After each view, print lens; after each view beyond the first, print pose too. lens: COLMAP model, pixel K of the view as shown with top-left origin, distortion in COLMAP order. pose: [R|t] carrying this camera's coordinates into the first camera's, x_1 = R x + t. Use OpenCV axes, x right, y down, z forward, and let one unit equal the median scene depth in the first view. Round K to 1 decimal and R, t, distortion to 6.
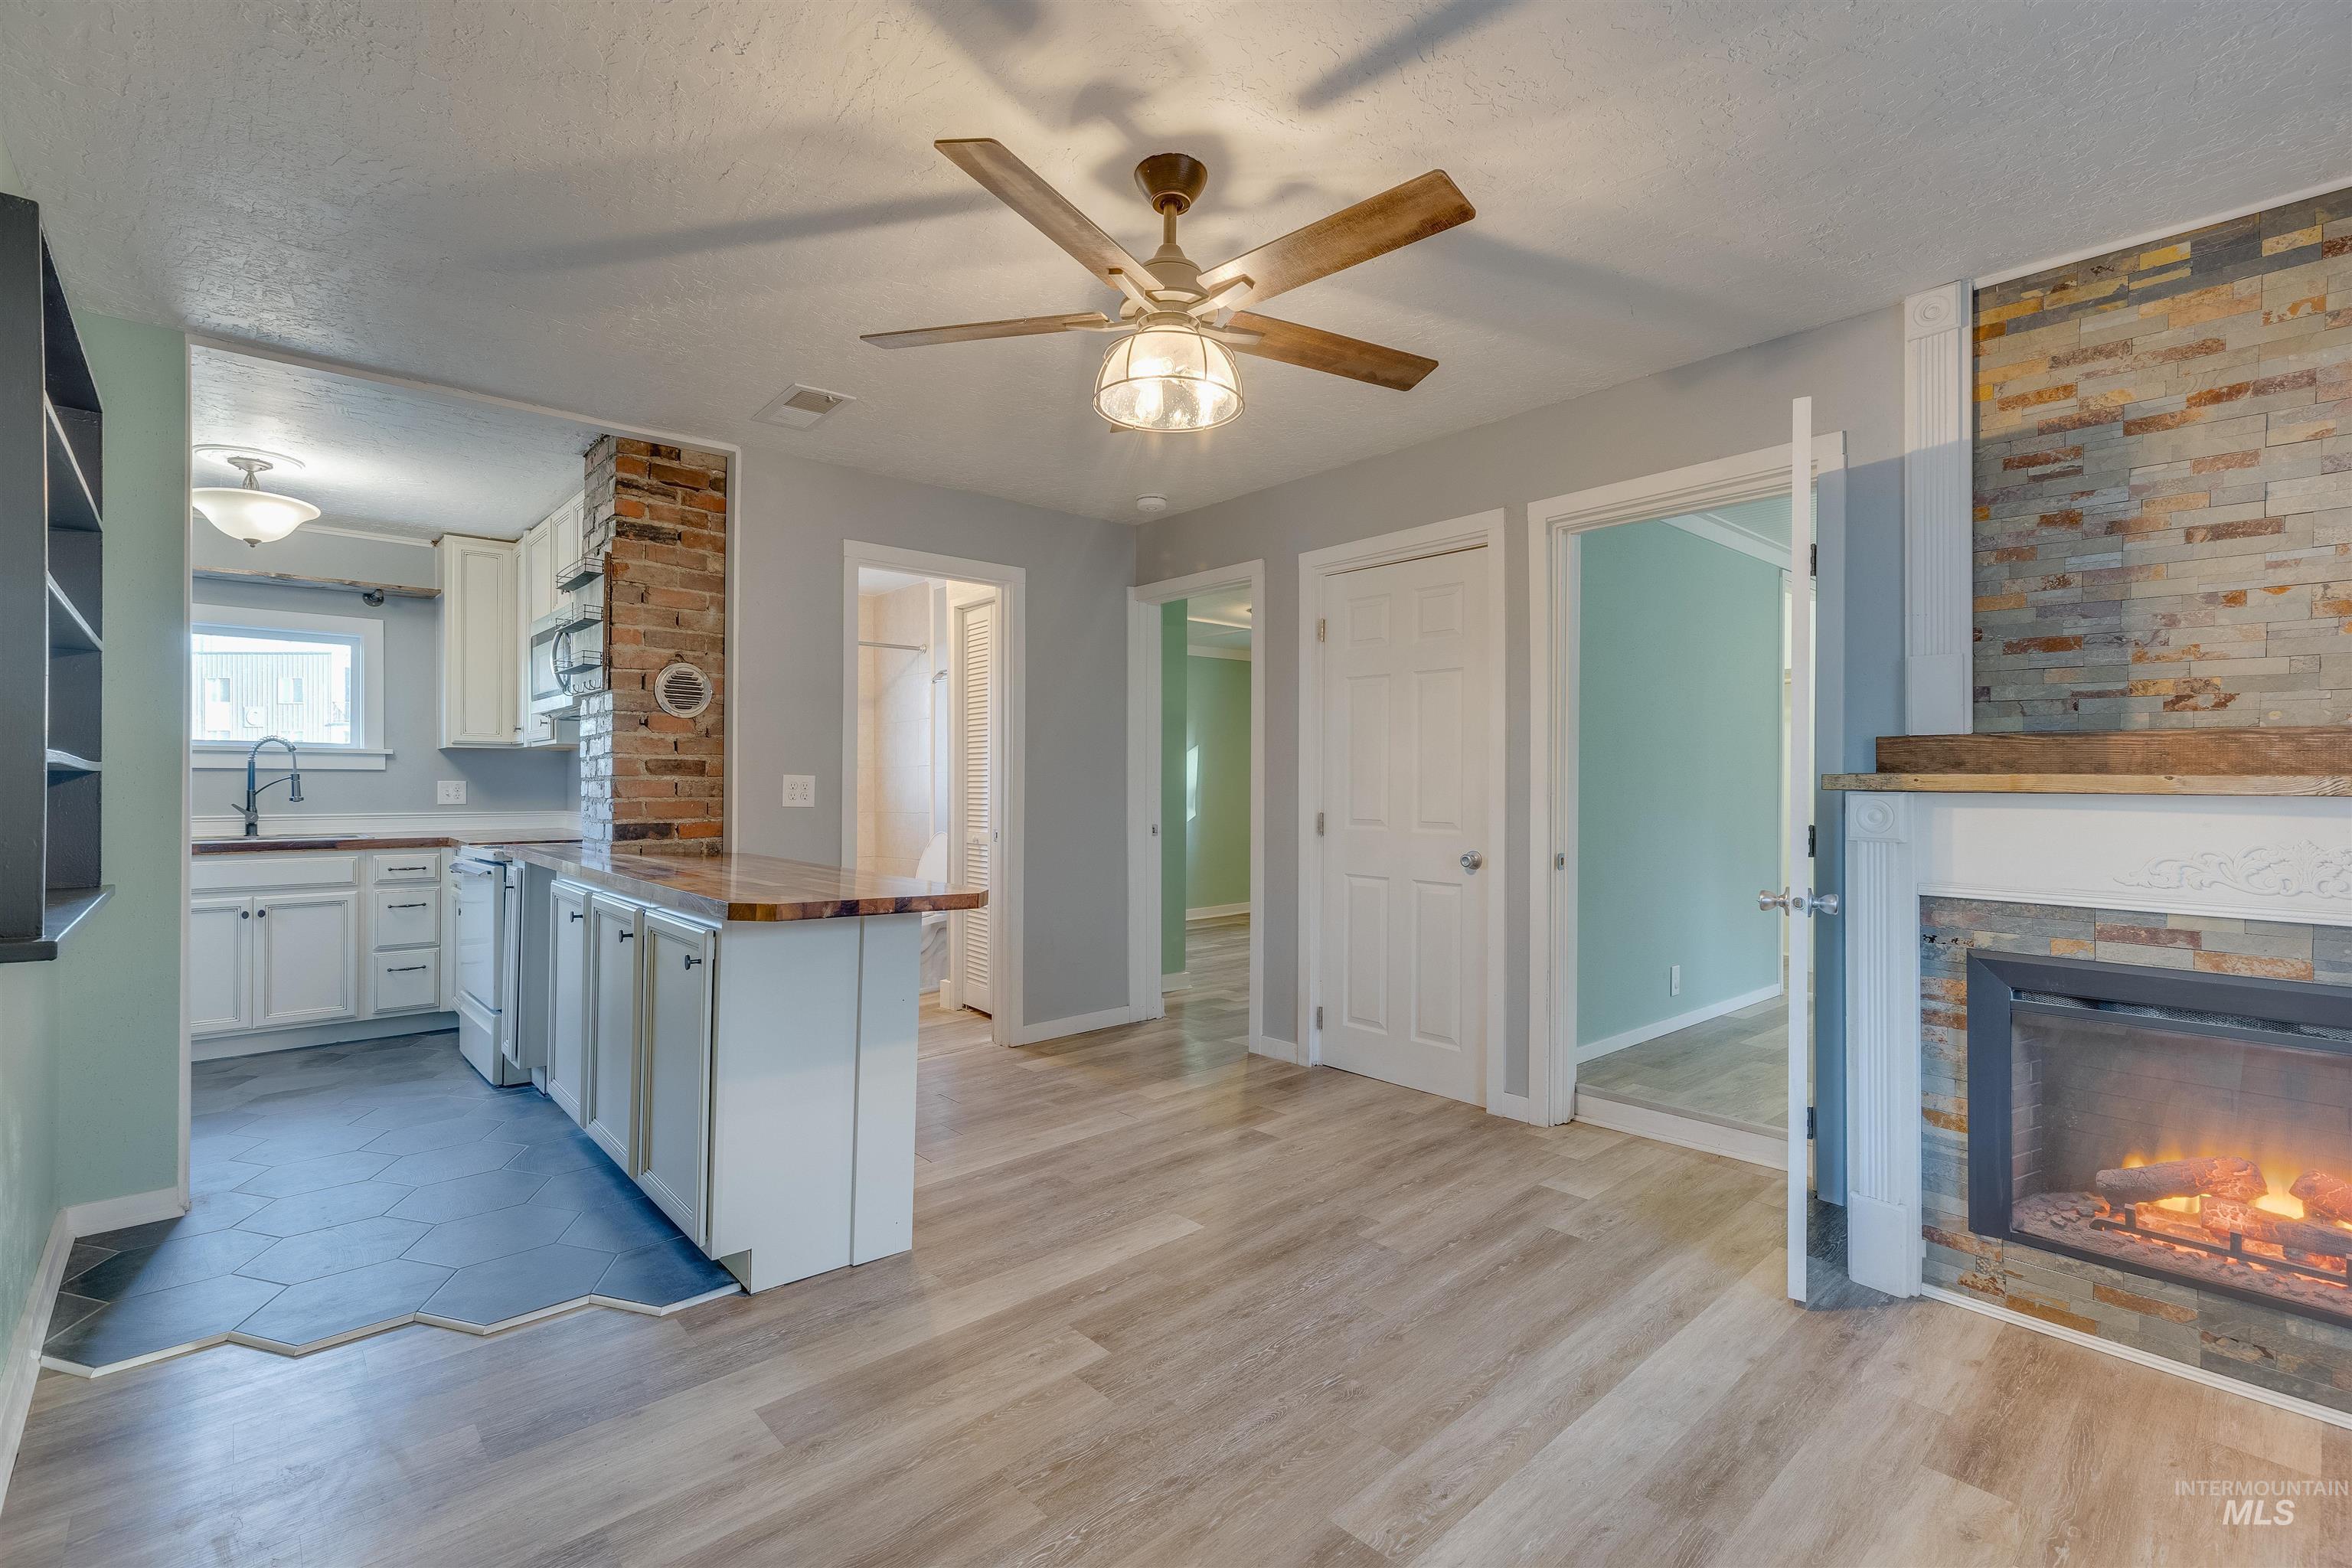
lens RADIAL K [[1047.7, 0, 1177.6], [0, 1047.7, 779.0], [0, 0, 1]] dist [0.003704, 0.000943]
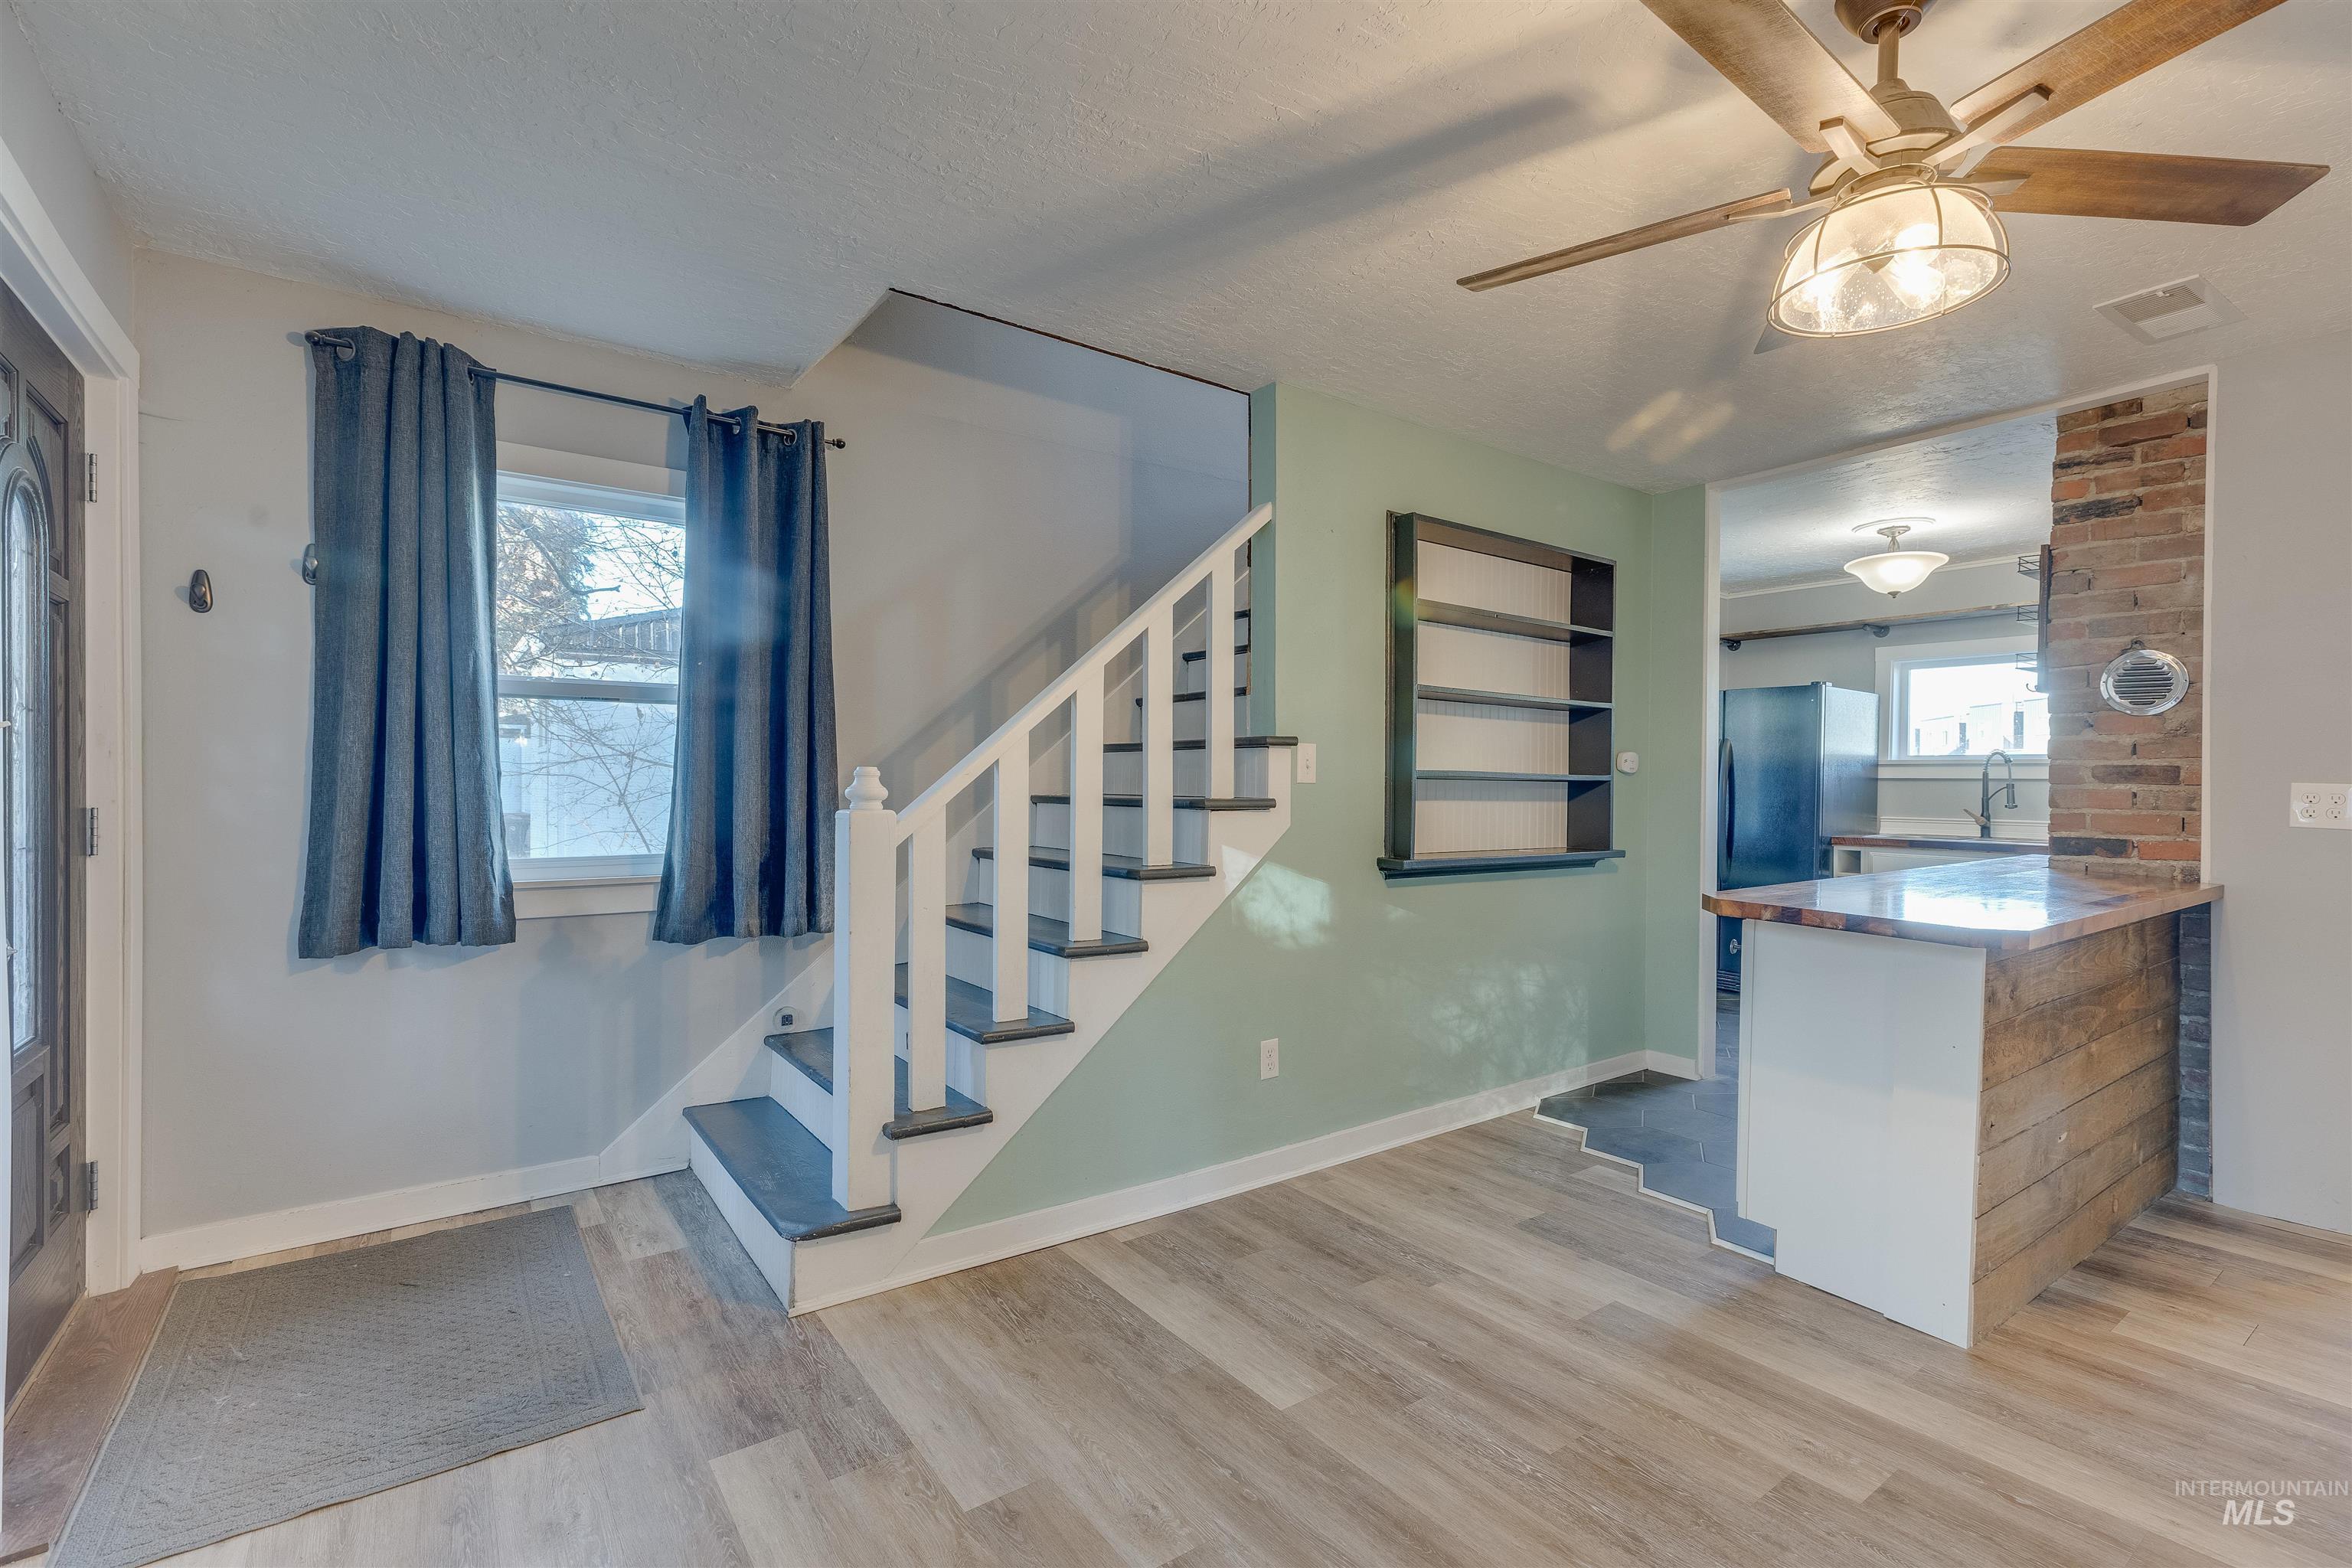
lens RADIAL K [[1047.7, 0, 1177.6], [0, 1047.7, 779.0], [0, 0, 1]] dist [0.003704, 0.000943]
pose [[-0.108306, -0.005737, -0.994101, 0.474312], [-0.005709, 0.999970, -0.005149, 0.001412], [0.994101, 0.005118, -0.108335, 0.339244]]
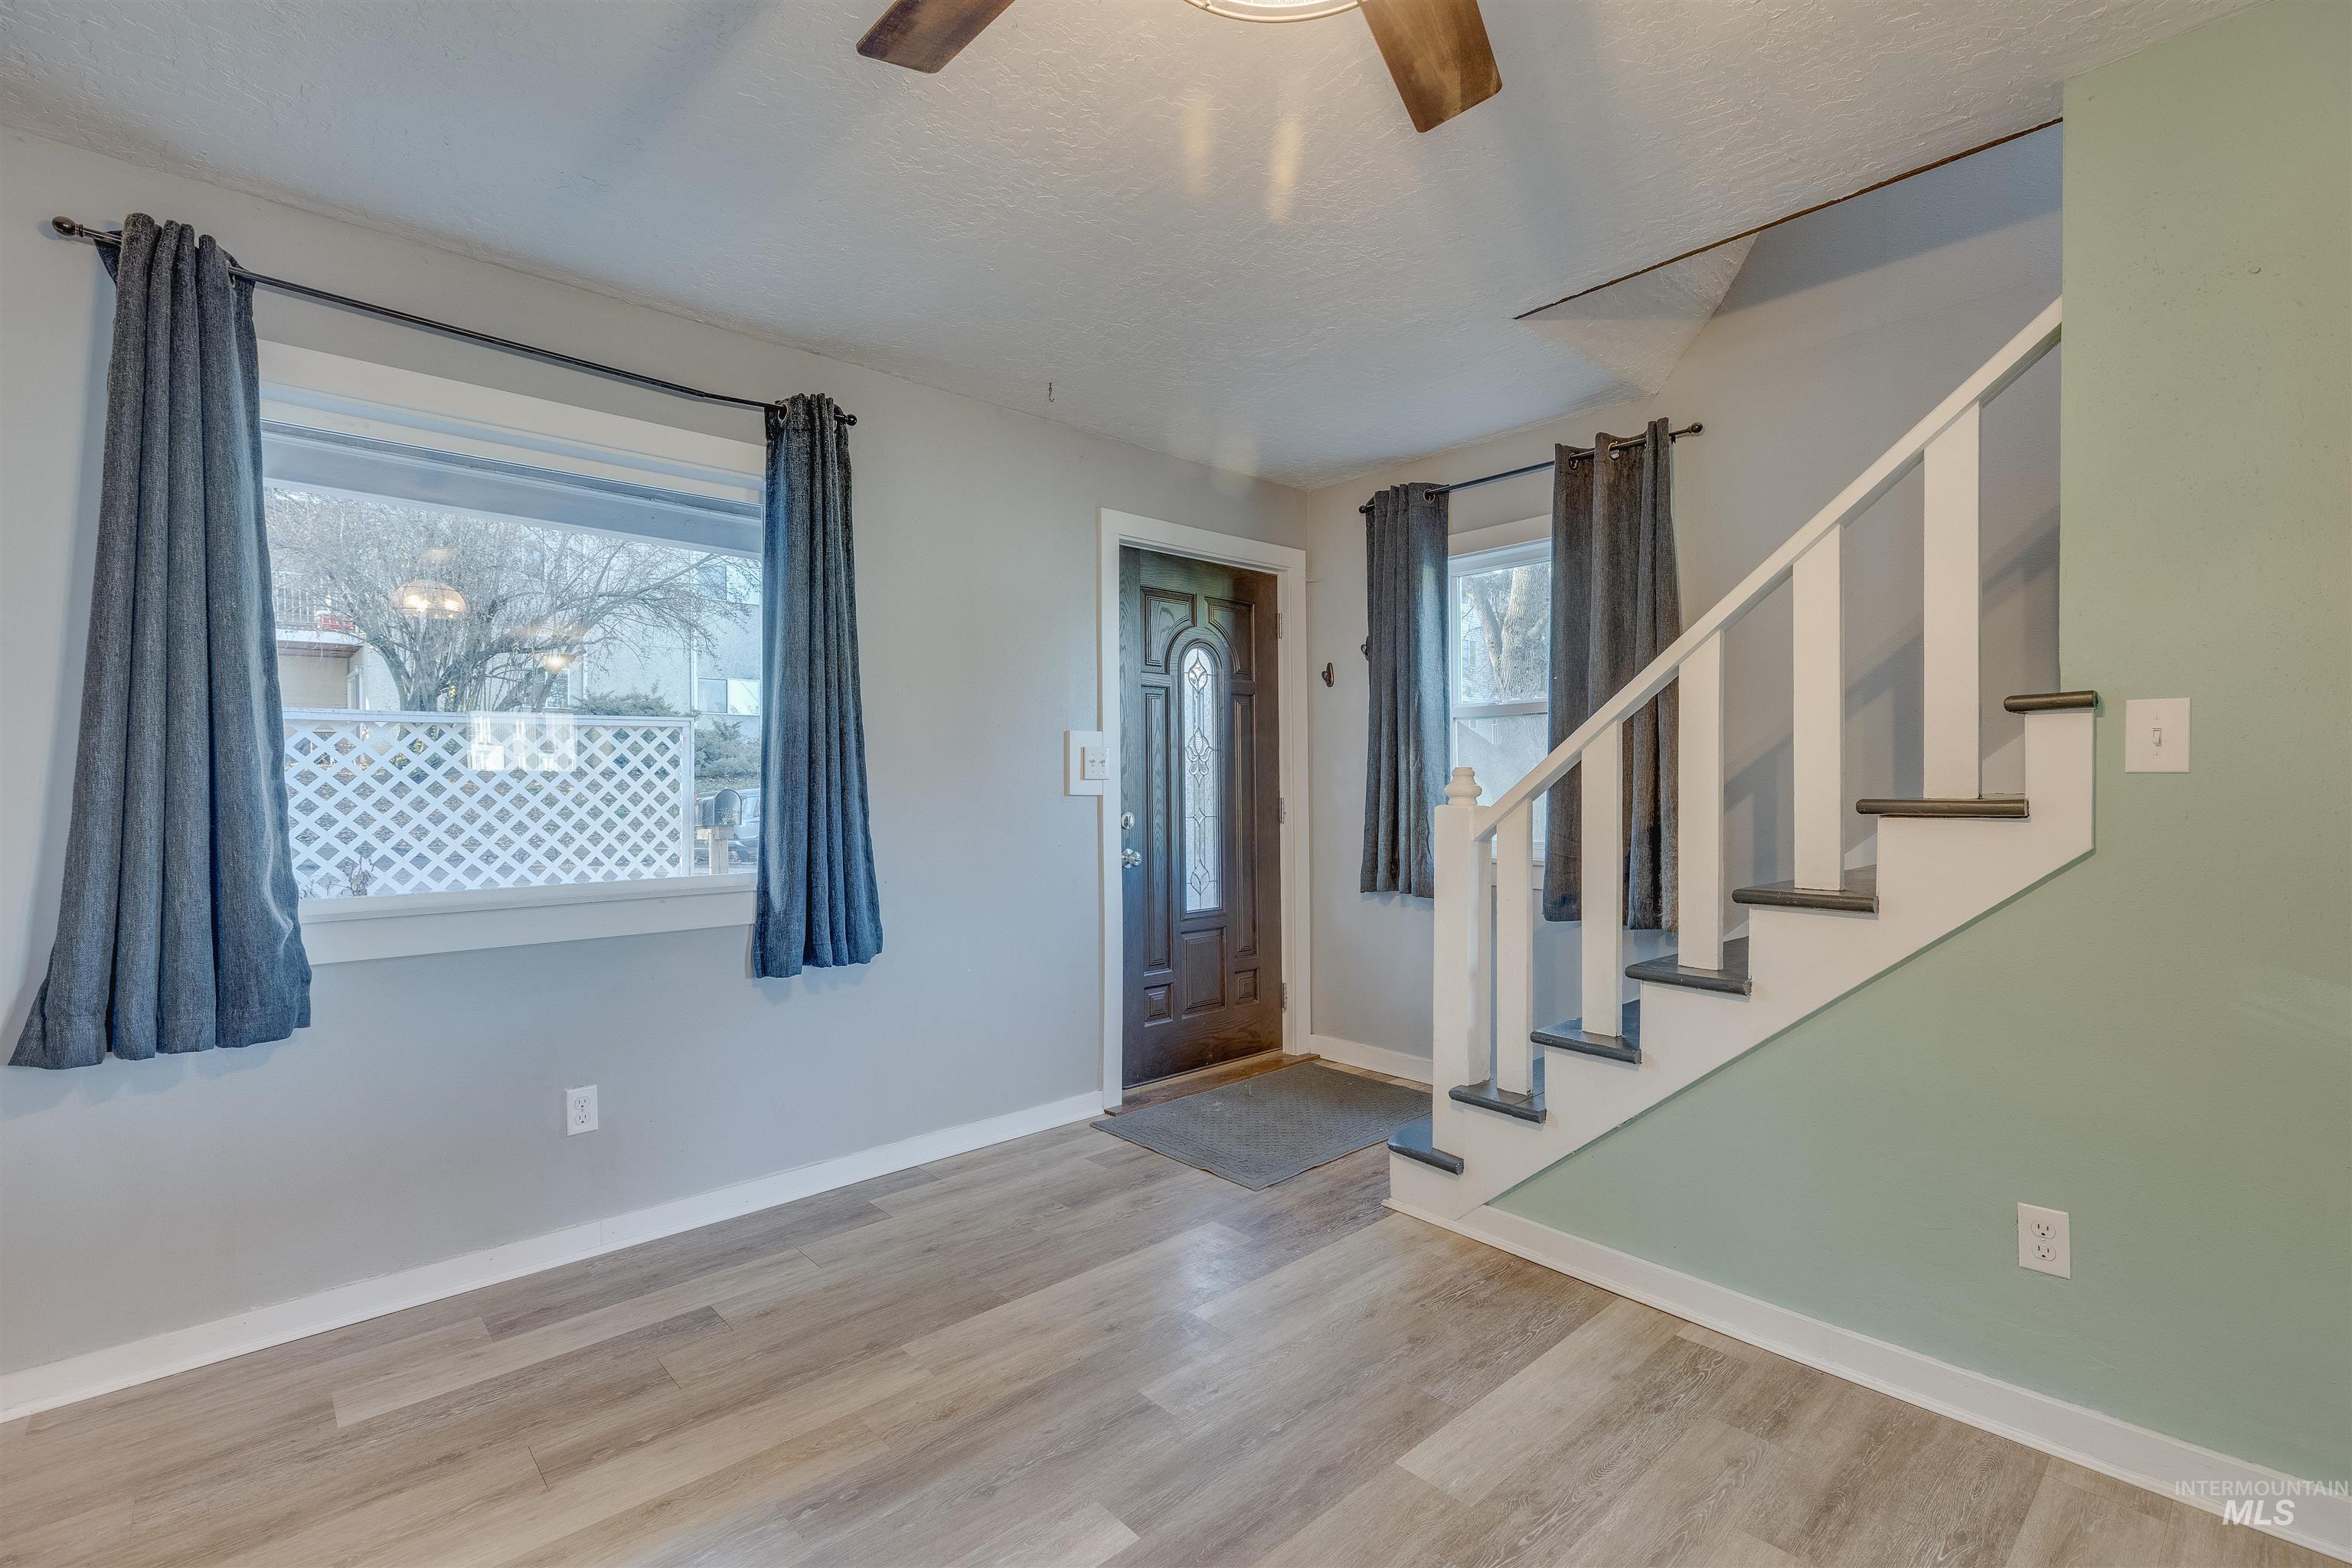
lens RADIAL K [[1047.7, 0, 1177.6], [0, 1047.7, 779.0], [0, 0, 1]] dist [0.003704, 0.000943]
pose [[-0.999985, 0.005229, -0.001740, 0.024297], [0.005237, 0.999974, -0.004969, 0.003223], [0.001714, -0.004978, -0.999986, 0.838700]]
